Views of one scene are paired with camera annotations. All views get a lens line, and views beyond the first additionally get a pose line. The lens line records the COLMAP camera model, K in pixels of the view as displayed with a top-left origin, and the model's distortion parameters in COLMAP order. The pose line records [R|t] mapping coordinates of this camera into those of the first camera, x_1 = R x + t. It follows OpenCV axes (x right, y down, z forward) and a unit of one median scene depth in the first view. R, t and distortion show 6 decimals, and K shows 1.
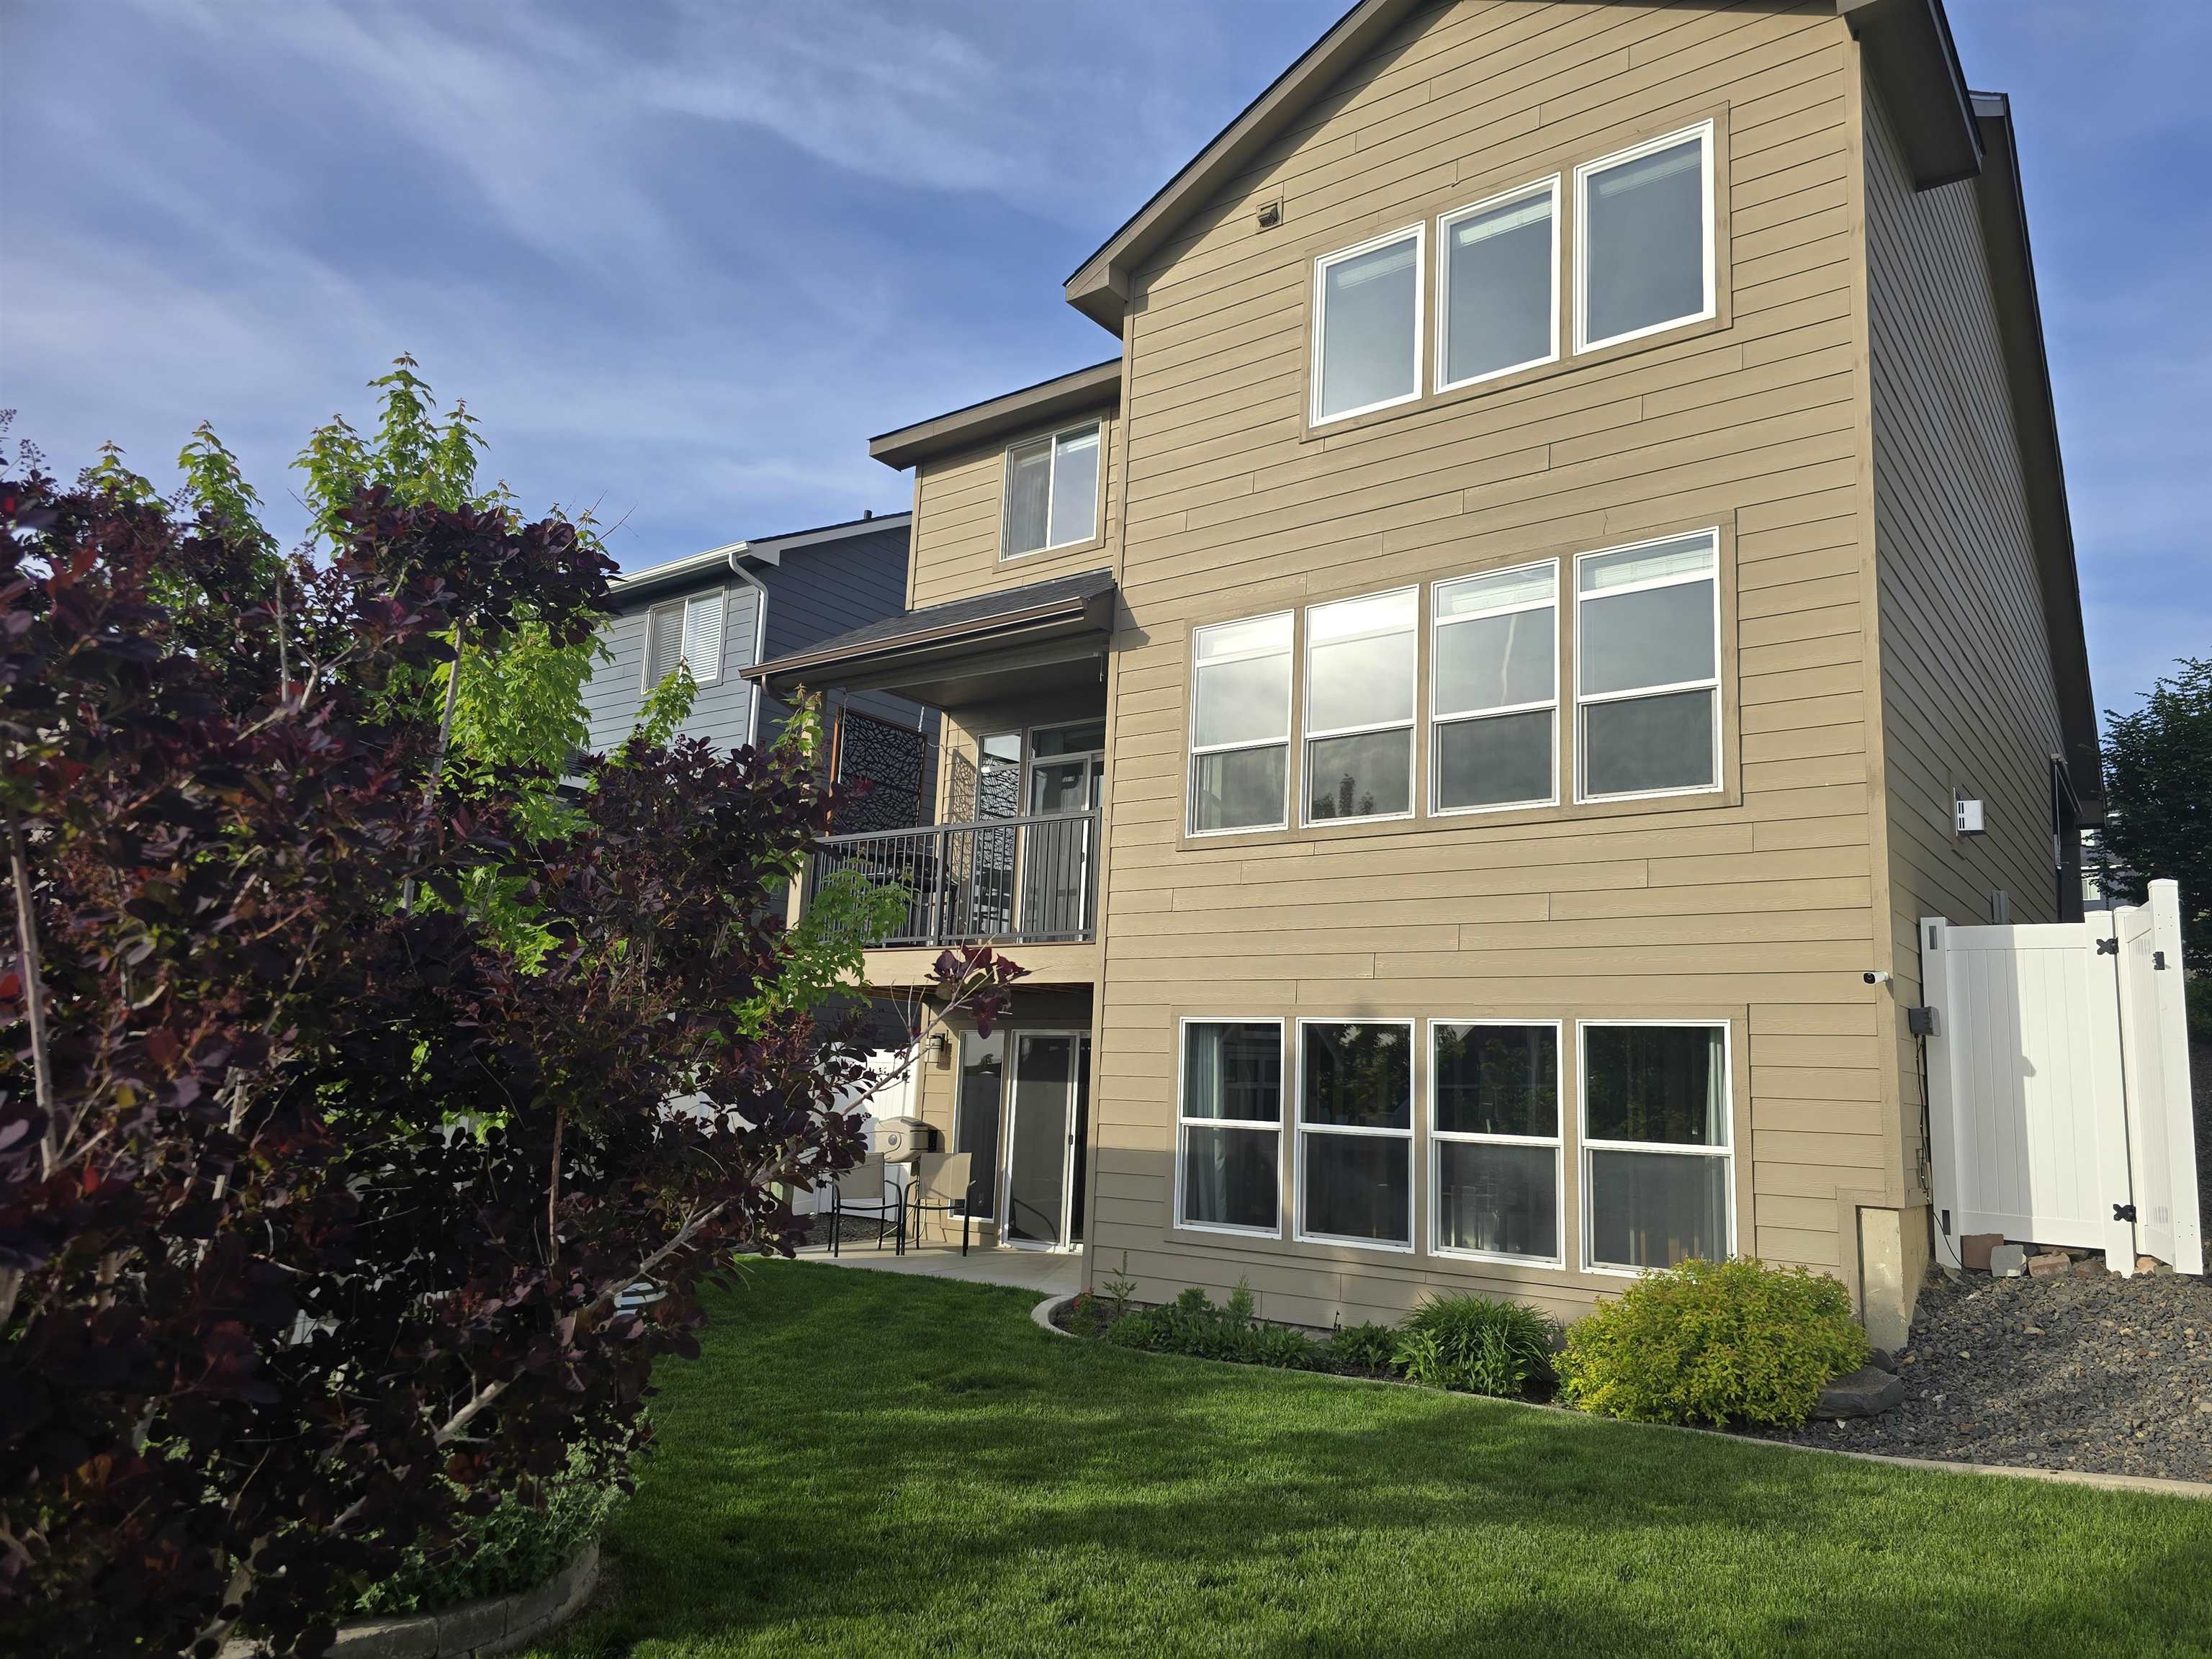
lens RADIAL K [[1493.7, 0, 1107.4], [0, 1493.7, 850.0], [0, 0, 1]] dist [-0.001428, -0.005103]
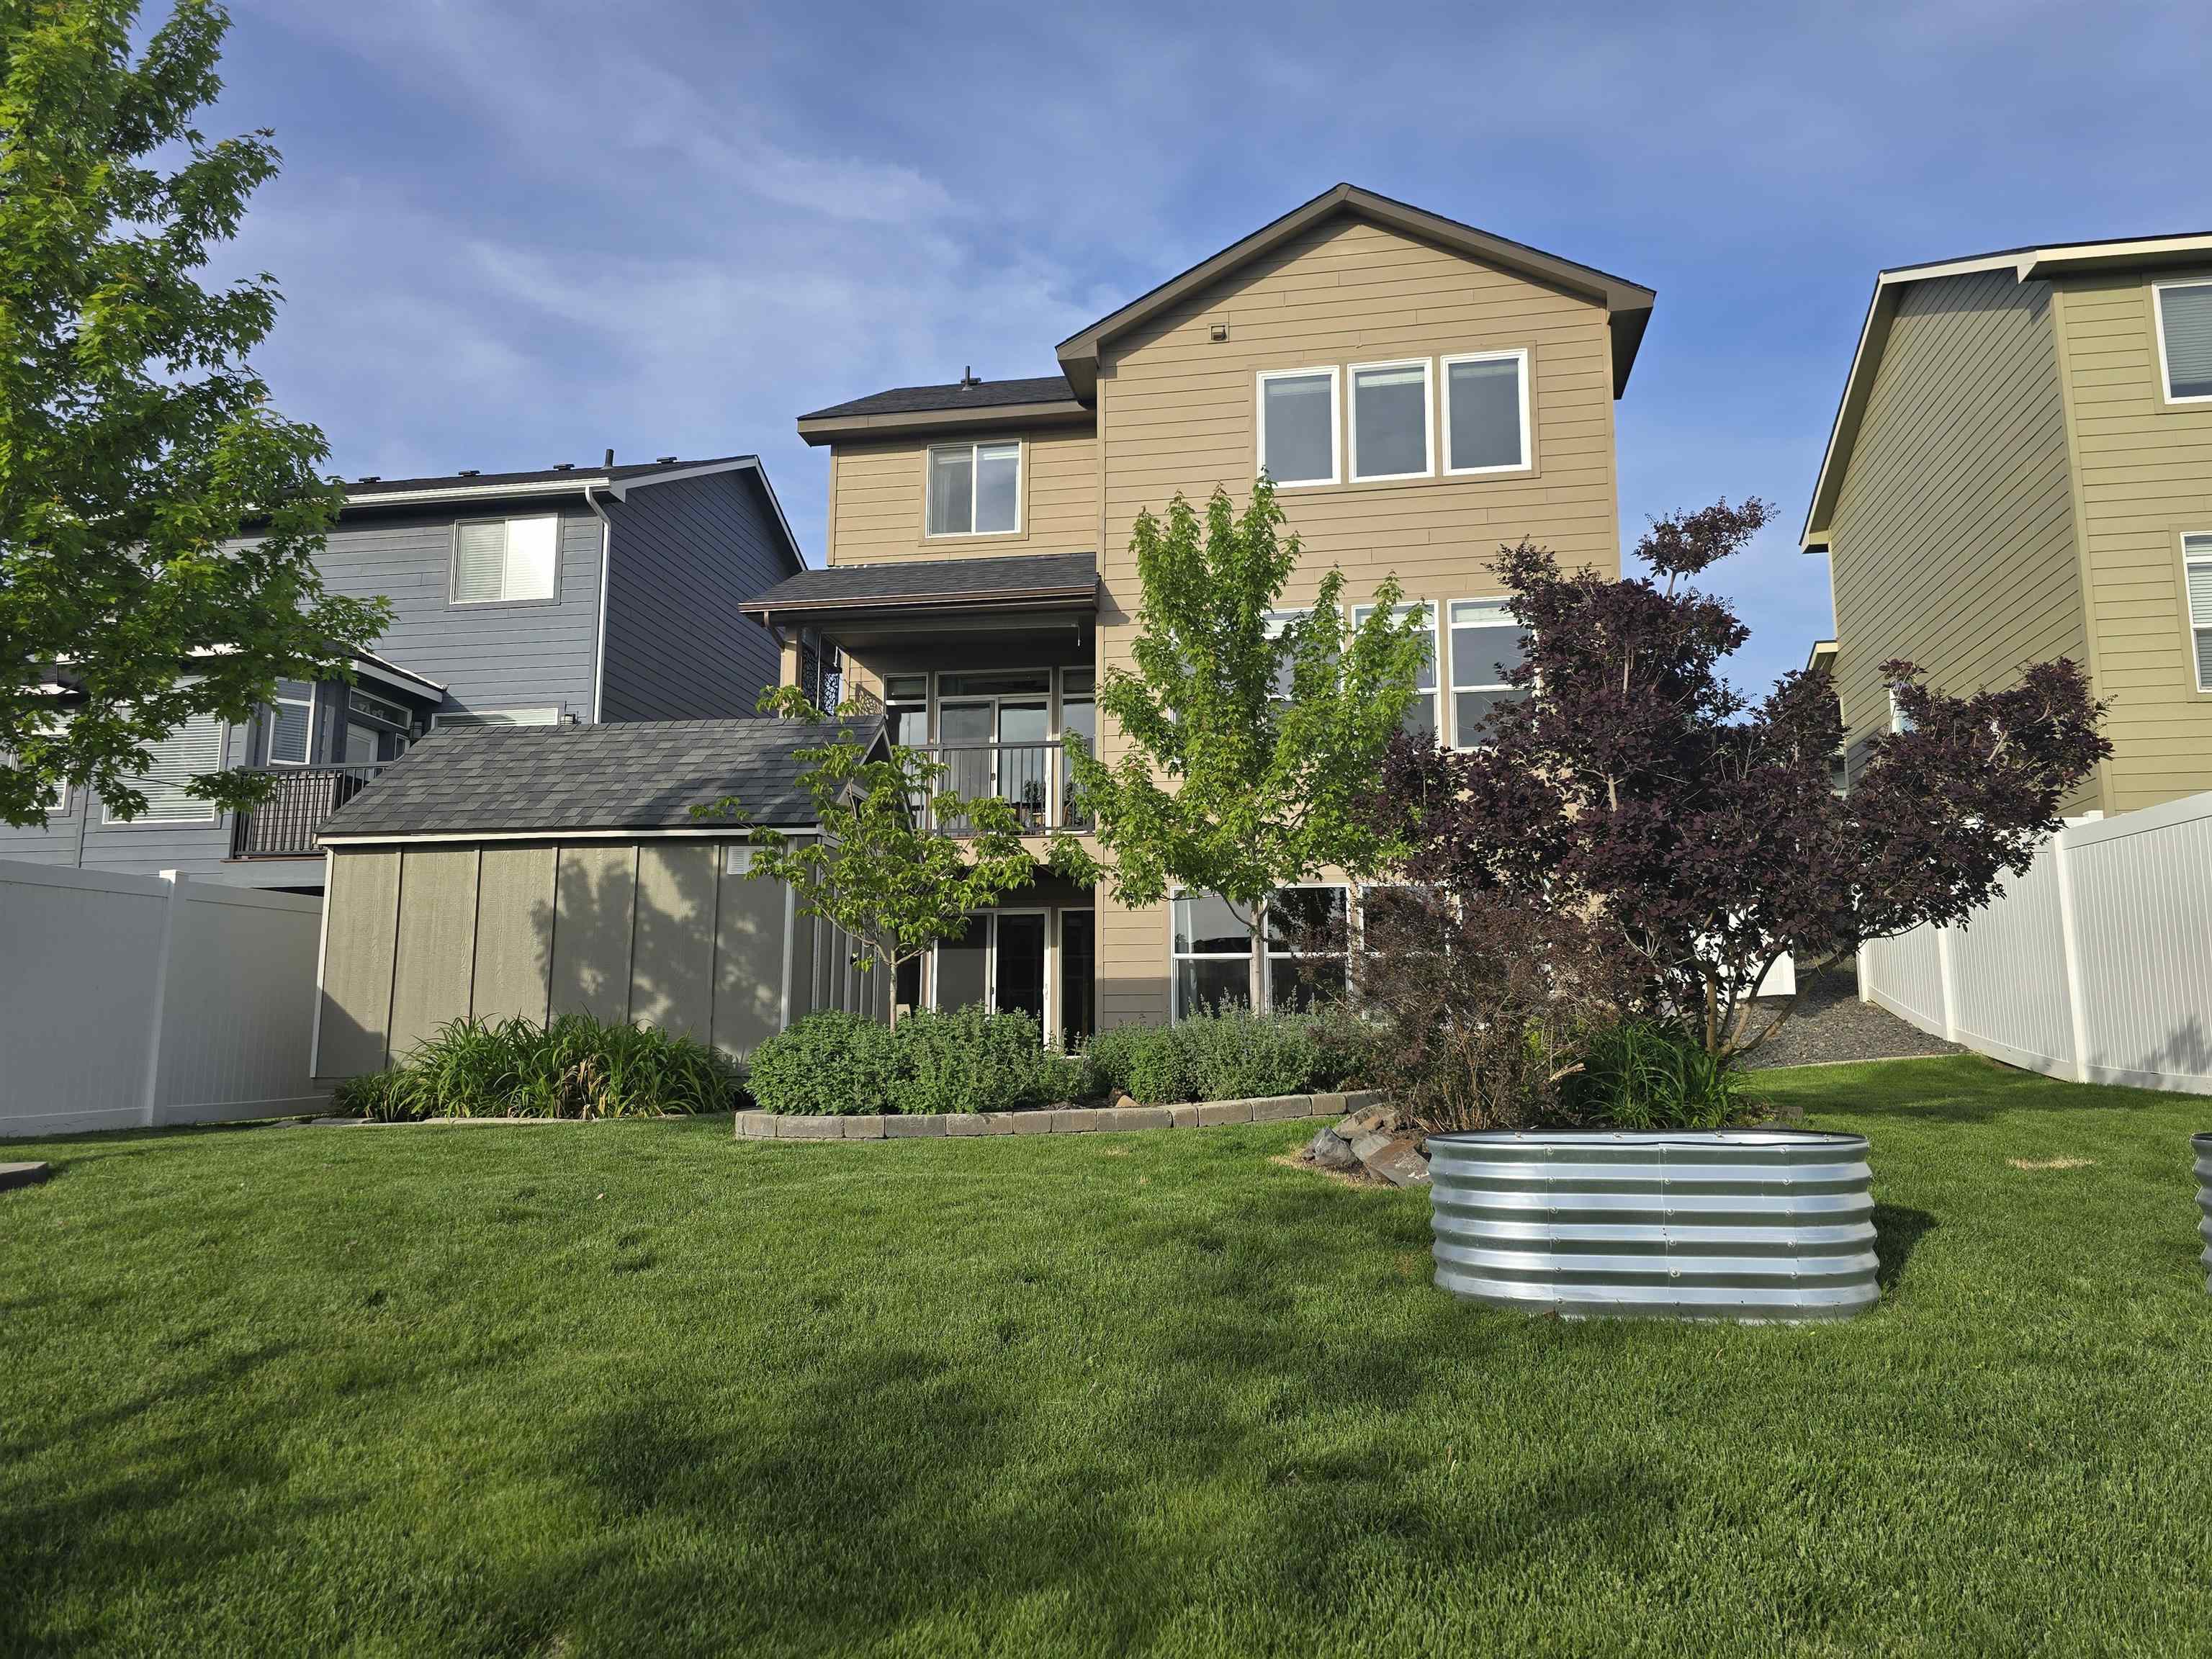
lens RADIAL K [[1502.7, 0, 1106.0], [0, 1502.7, 829.5], [0, 0, 1]] dist [0.015609, -0.004919]
pose [[0.891738, 0.032035, 0.451417, -0.682195], [-0.039718, 0.999182, 0.007554, 0.050088], [-0.450806, -0.024666, 0.892281, -0.277619]]
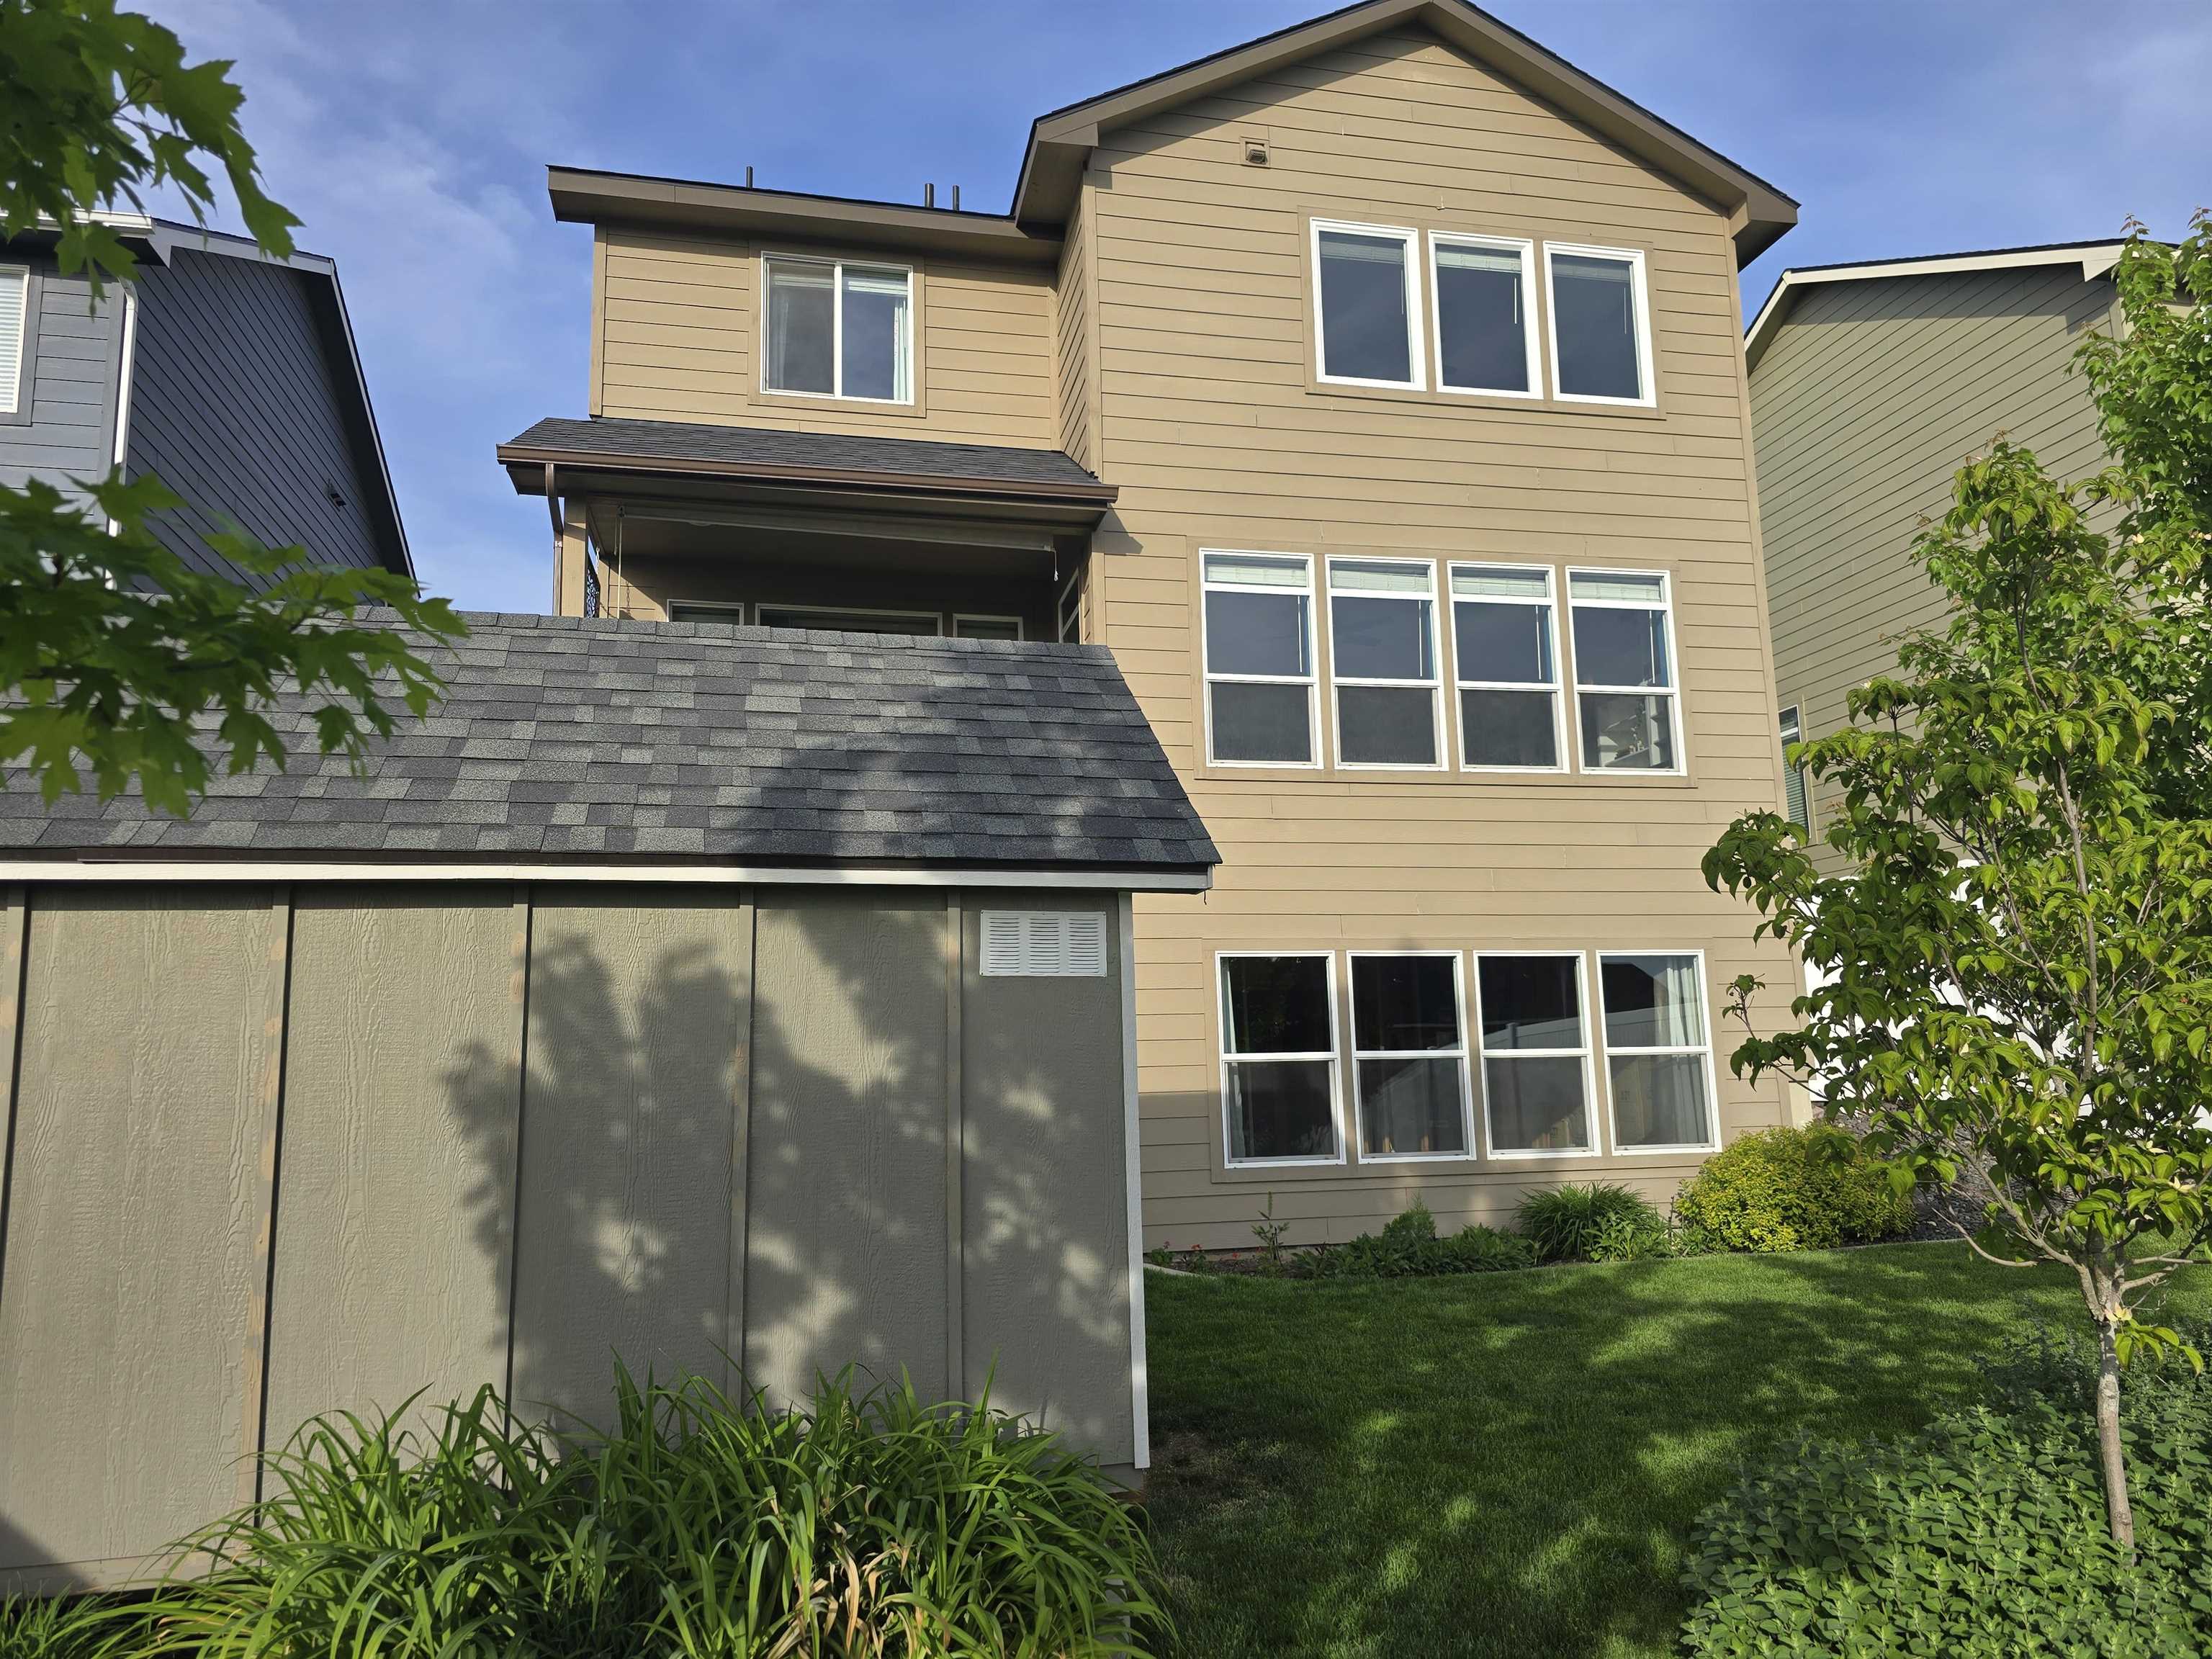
lens RADIAL K [[1502.7, 0, 1106.0], [0, 1502.7, 829.5], [0, 0, 1]] dist [0.015609, -0.004919]
pose [[0.645374, 0.066195, 0.760993, -0.756541], [-0.075788, 0.996871, -0.022440, 0.062510], [-0.760098, -0.043192, 0.648371, 0.437465]]
